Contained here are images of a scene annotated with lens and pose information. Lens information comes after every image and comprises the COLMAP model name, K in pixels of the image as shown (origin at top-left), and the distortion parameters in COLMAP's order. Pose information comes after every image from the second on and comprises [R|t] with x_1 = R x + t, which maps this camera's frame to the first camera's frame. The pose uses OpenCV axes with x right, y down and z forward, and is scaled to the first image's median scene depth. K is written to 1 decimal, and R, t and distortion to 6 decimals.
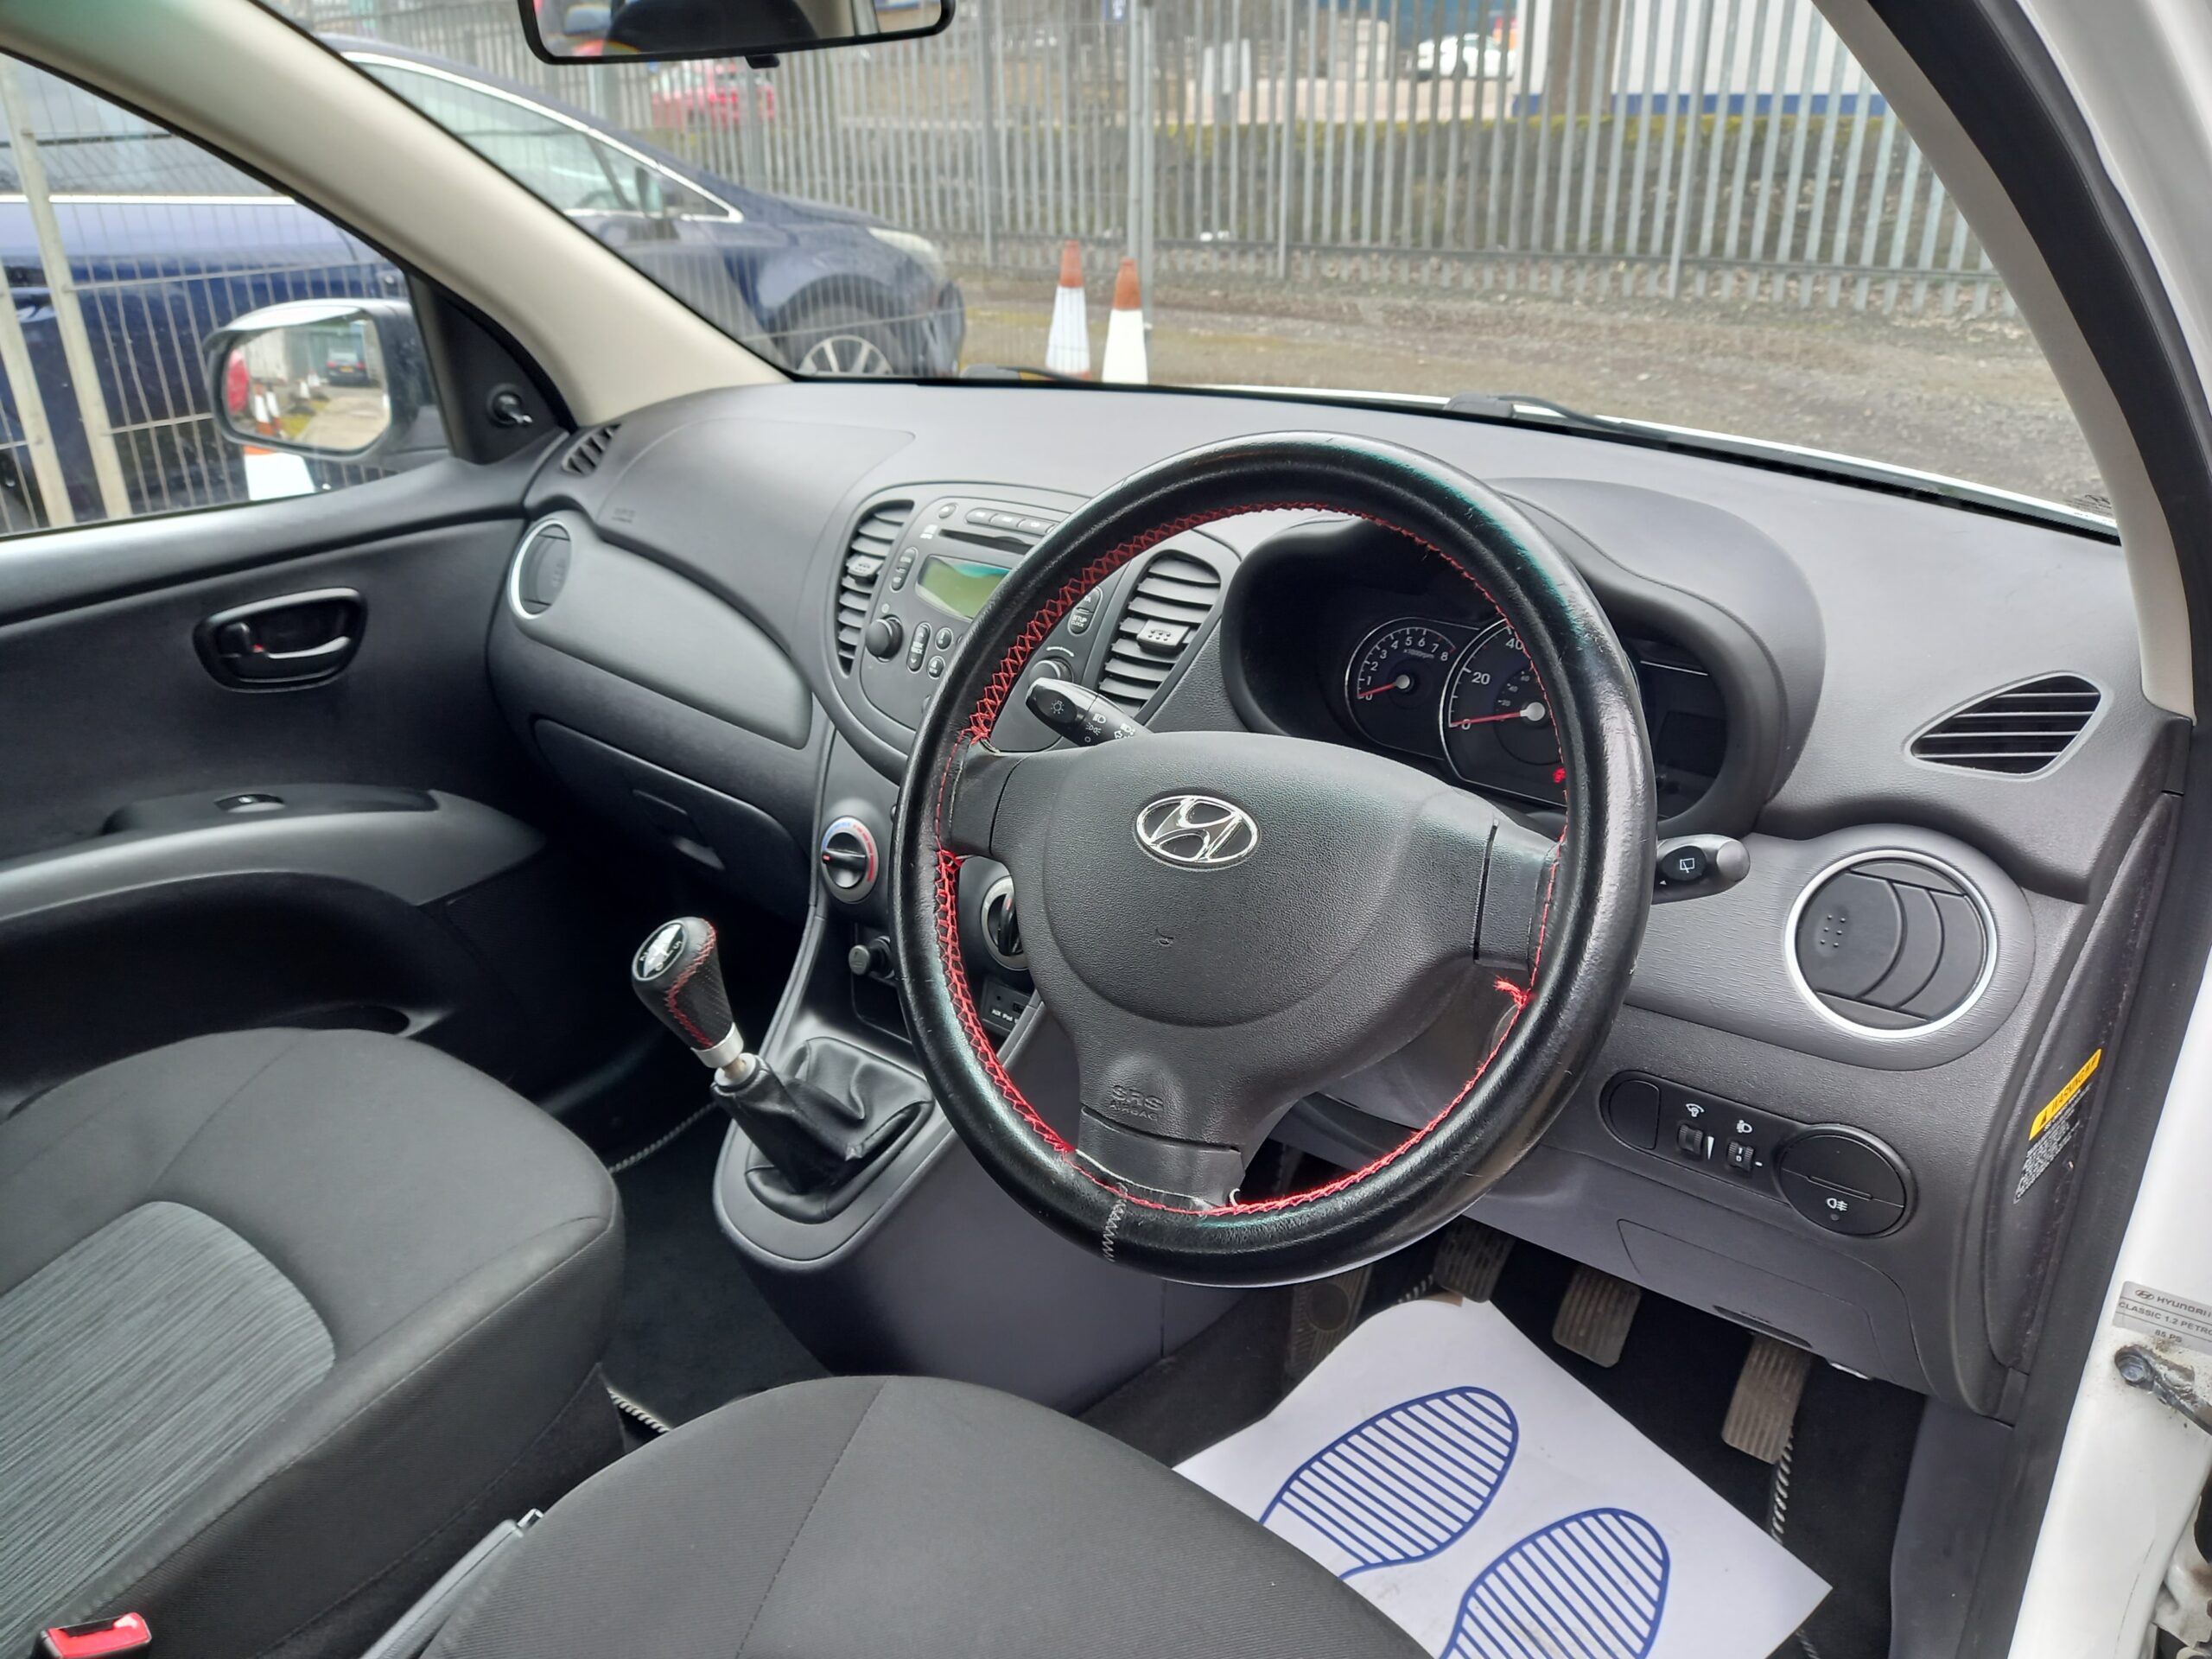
lens RADIAL K [[1643.3, 0, 1097.3], [0, 1643.3, 831.9], [0, 0, 1]] dist [0.057993, -0.059759]
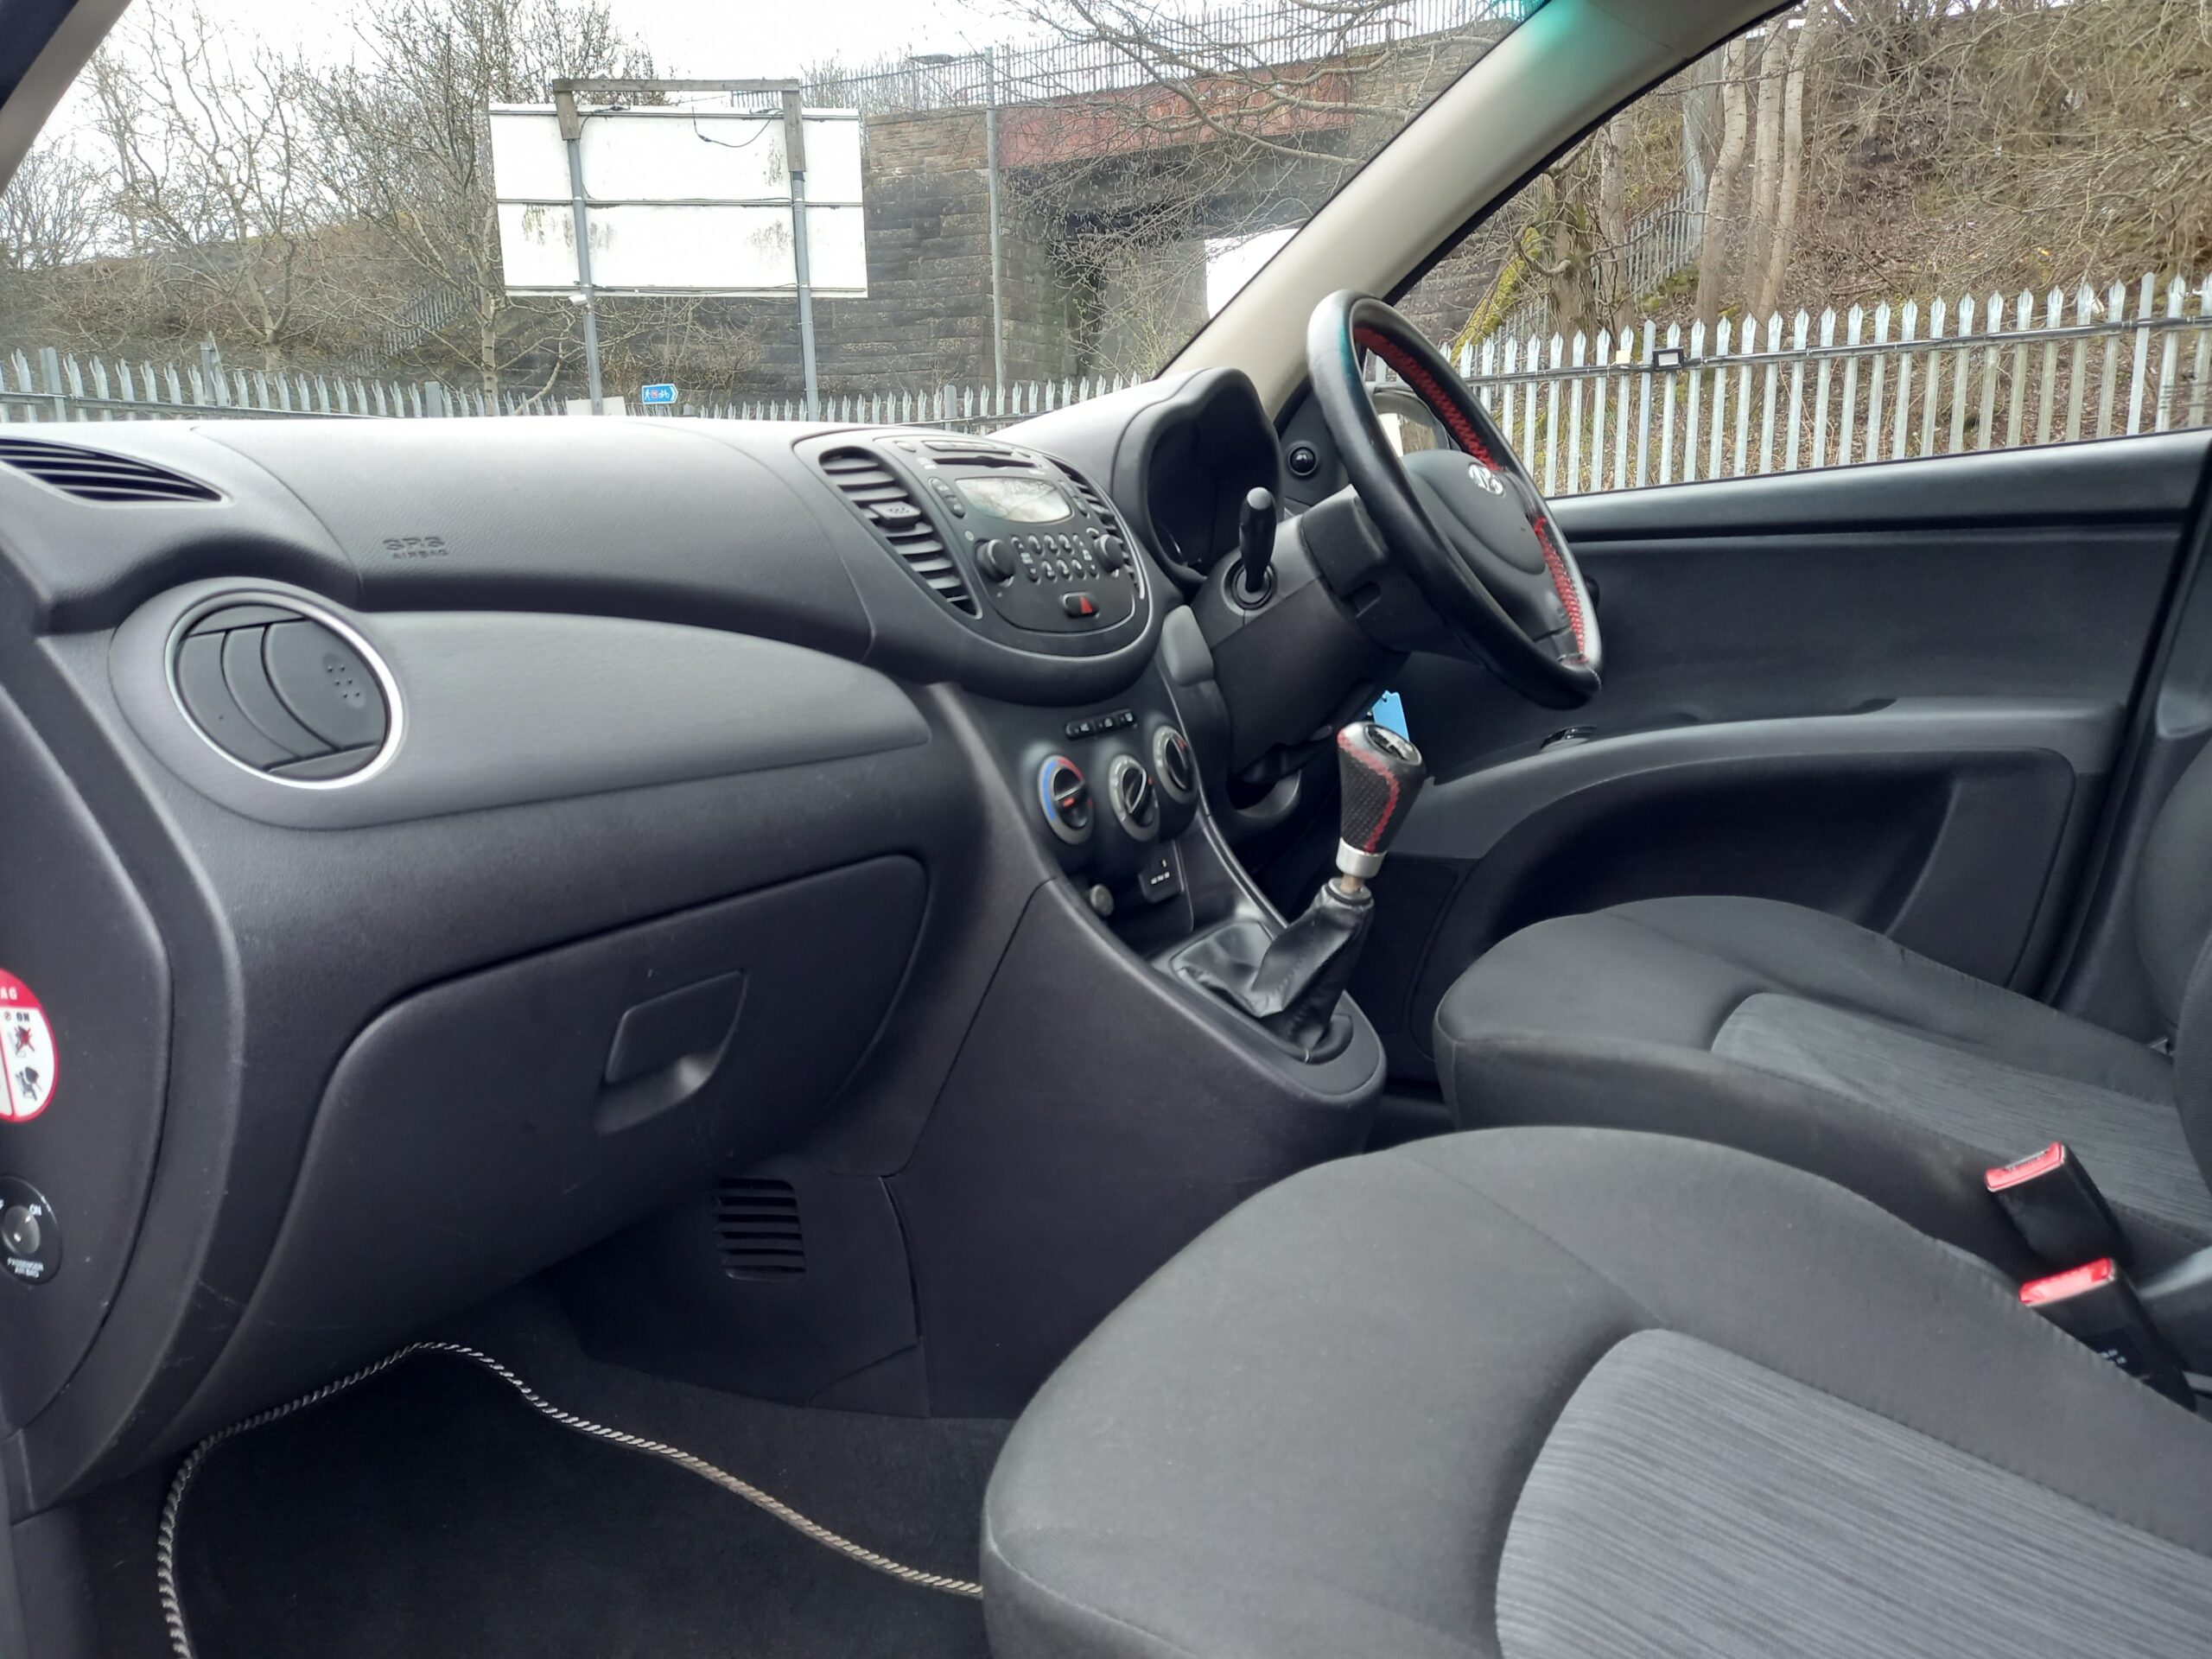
lens RADIAL K [[1610.4, 0, 1100.4], [0, 1610.4, 838.5], [0, 0, 1]] dist [0.077256, -0.084405]
pose [[-0.202554, -0.144065, 0.968616, -1.099053], [0.446620, 0.866669, 0.222297, -0.166065], [-0.871495, 0.477630, -0.111205, 1.179301]]
